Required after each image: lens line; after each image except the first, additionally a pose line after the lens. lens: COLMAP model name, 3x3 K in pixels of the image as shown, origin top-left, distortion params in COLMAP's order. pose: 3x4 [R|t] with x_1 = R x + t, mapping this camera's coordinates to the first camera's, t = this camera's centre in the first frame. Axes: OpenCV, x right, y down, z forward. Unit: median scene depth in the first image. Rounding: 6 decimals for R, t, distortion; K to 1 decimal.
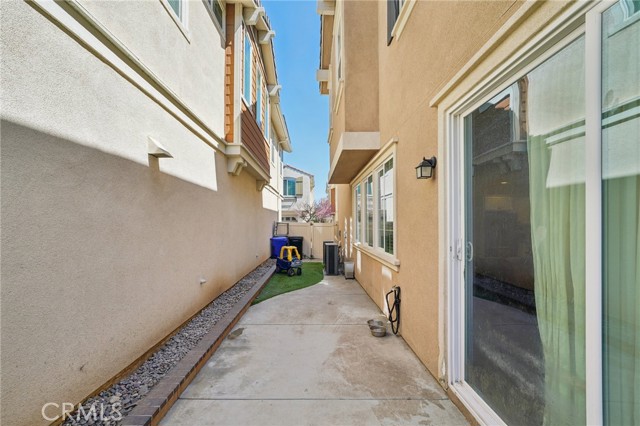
lens RADIAL K [[262.4, 0, 319.6], [0, 262.4, 219.1], [0, 0, 1]] dist [0.003257, 0.000355]
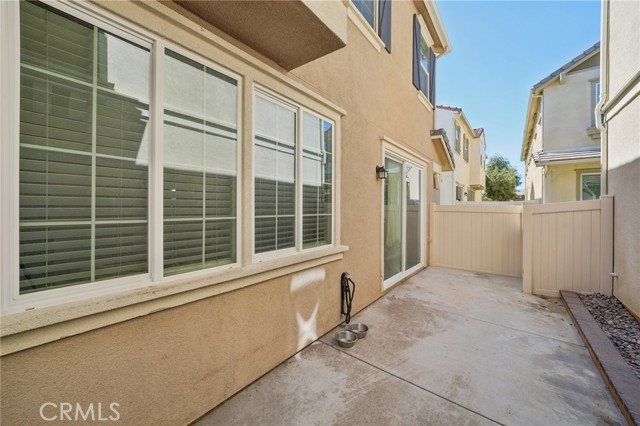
lens RADIAL K [[245.4, 0, 319.8], [0, 245.4, 208.3], [0, 0, 1]] dist [-0.012905, 0.003137]
pose [[-0.767117, -0.005765, 0.641481, -0.228938], [-0.016328, 0.999811, -0.010541, 0.043187], [-0.641299, -0.018560, -0.767066, 2.045320]]
